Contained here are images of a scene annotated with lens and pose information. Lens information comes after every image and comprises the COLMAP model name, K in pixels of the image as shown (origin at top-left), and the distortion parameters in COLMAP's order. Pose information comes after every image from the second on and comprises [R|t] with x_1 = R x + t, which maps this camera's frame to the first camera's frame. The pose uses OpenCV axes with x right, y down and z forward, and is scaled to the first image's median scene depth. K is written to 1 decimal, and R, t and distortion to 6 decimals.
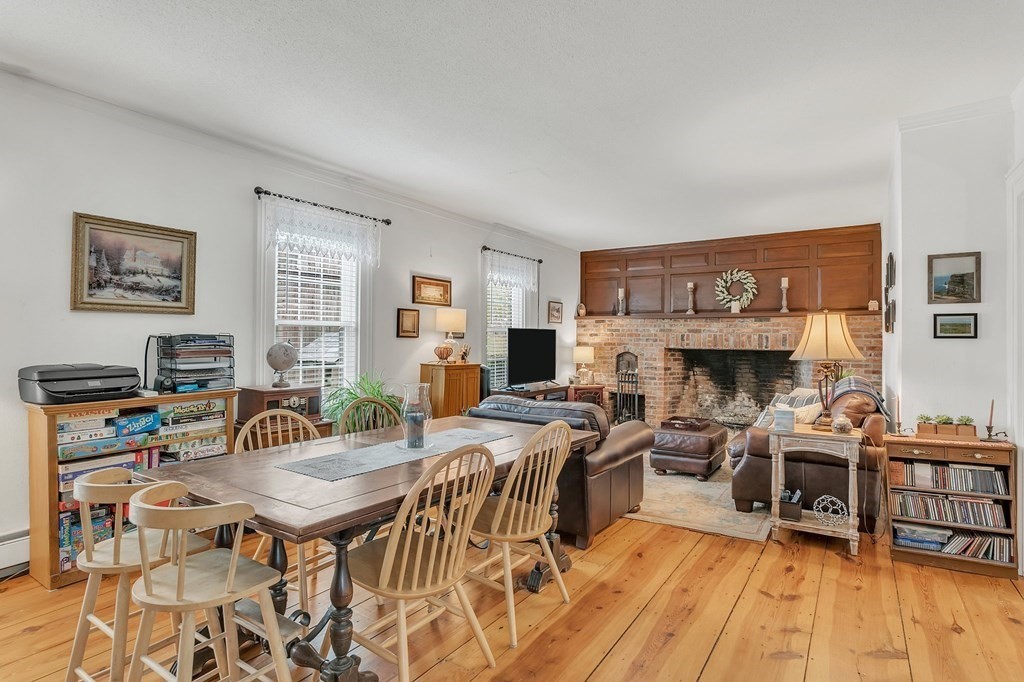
lens RADIAL K [[527.6, 0, 512.0], [0, 527.6, 341.0], [0, 0, 1]] dist [-0.000449, 0.000608]
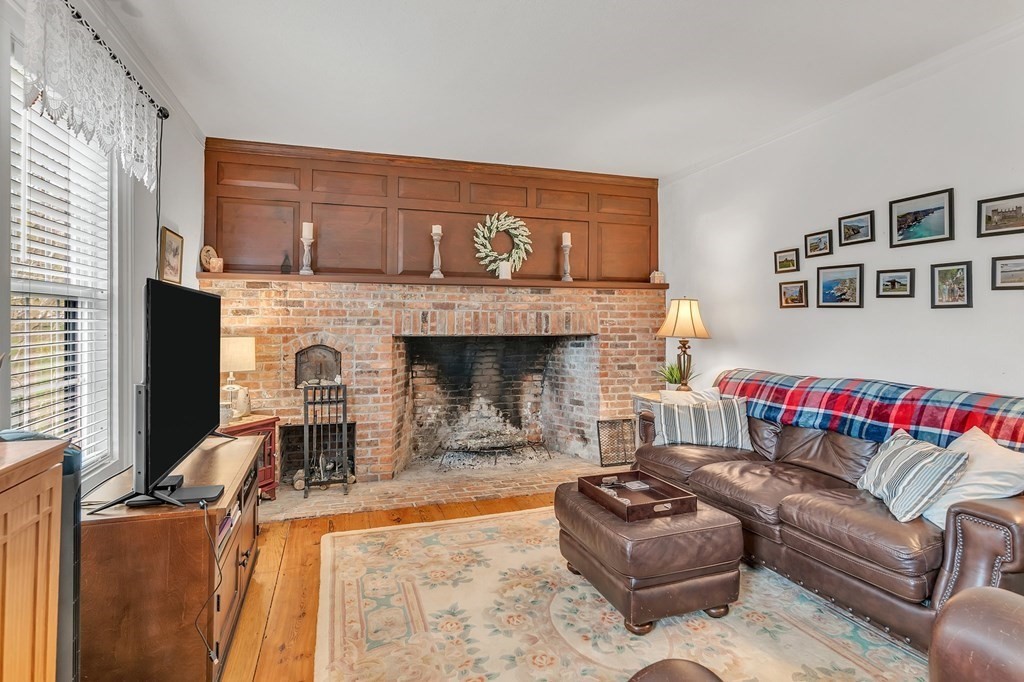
lens RADIAL K [[545.2, 0, 513.1], [0, 545.2, 317.5], [0, 0, 1]] dist [-0.002880, -0.000120]
pose [[0.618770, -0.000564, 0.785572, -0.092340], [0.008058, 0.999952, -0.005630, -0.002015], [-0.785531, 0.009814, 0.618744, 0.536038]]
